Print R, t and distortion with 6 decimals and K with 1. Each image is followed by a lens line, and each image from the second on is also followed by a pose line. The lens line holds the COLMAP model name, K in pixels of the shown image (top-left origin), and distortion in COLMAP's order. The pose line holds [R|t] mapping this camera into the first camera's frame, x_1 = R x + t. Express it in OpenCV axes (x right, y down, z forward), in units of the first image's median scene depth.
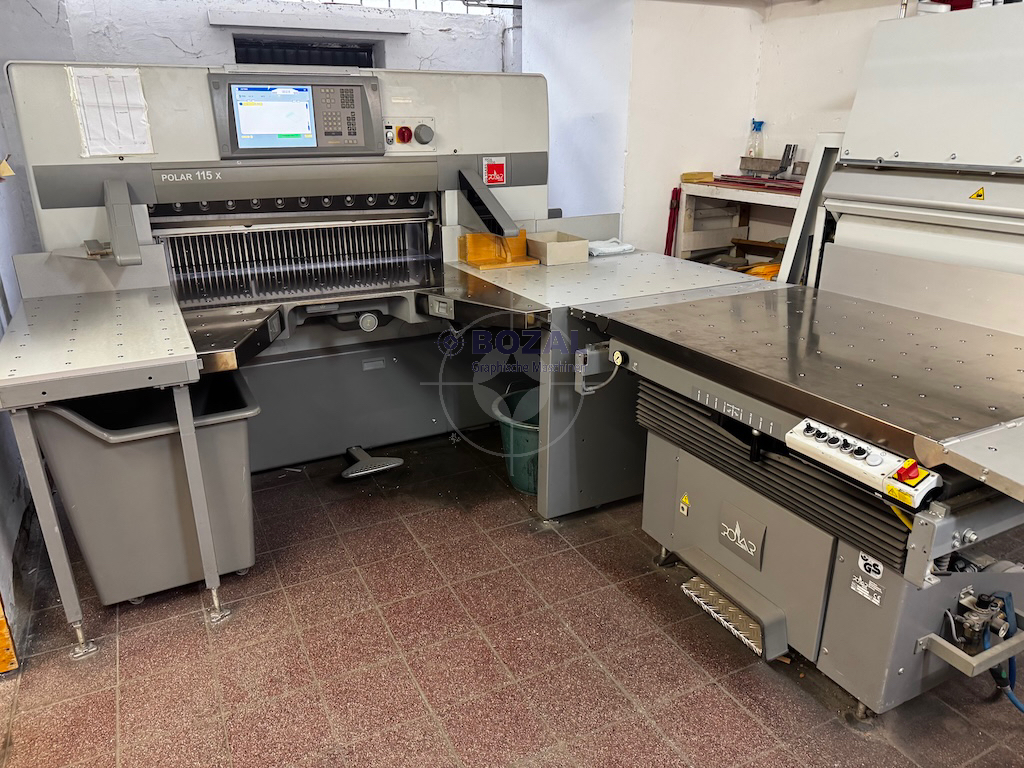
lens RADIAL K [[727.1, 0, 511.7], [0, 727.1, 391.5], [0, 0, 1]] dist [0.050739, -0.055537]
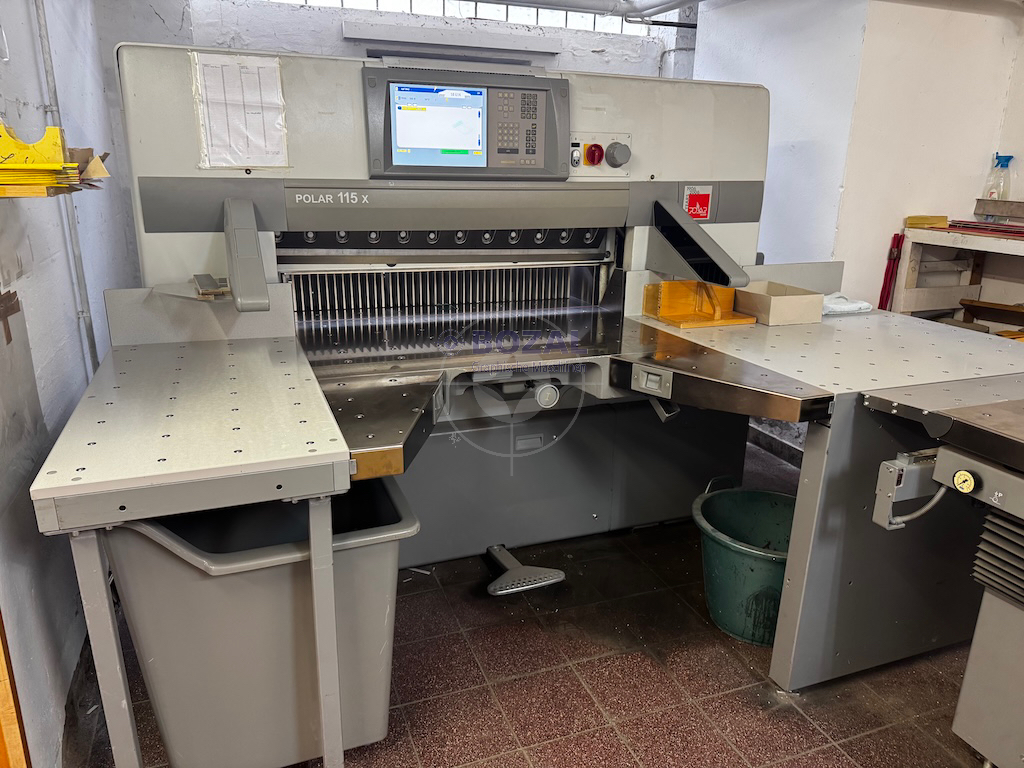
lens RADIAL K [[727.1, 0, 509.7], [0, 727.1, 392.6], [0, 0, 1]] dist [0.050739, -0.055537]
pose [[0.993999, 0.050665, -0.096950, -0.173252], [-0.056358, 0.996788, -0.056907, -0.057584], [0.093755, 0.062030, 0.993661, 0.276663]]
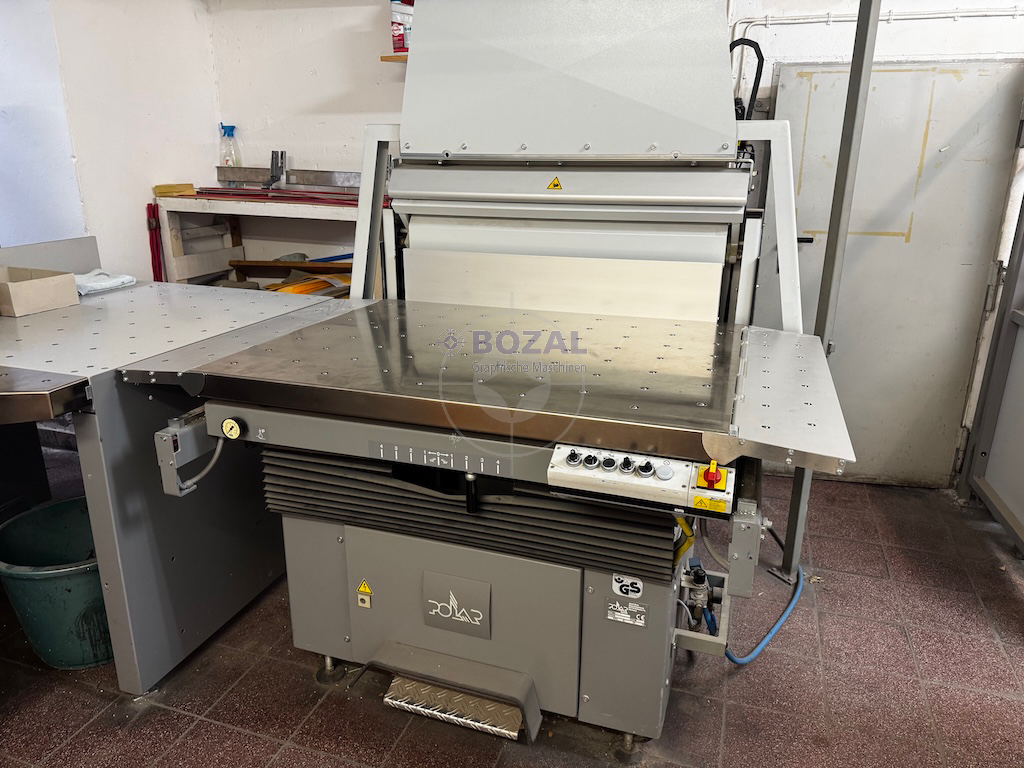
lens RADIAL K [[727.1, 0, 515.8], [0, 727.1, 383.5], [0, 0, 1]] dist [0.050739, -0.055537]
pose [[0.714285, -0.201812, 0.670126, -0.103600], [0.233269, 0.971420, 0.043907, -0.049234], [-0.659835, 0.124958, 0.740947, 0.271866]]
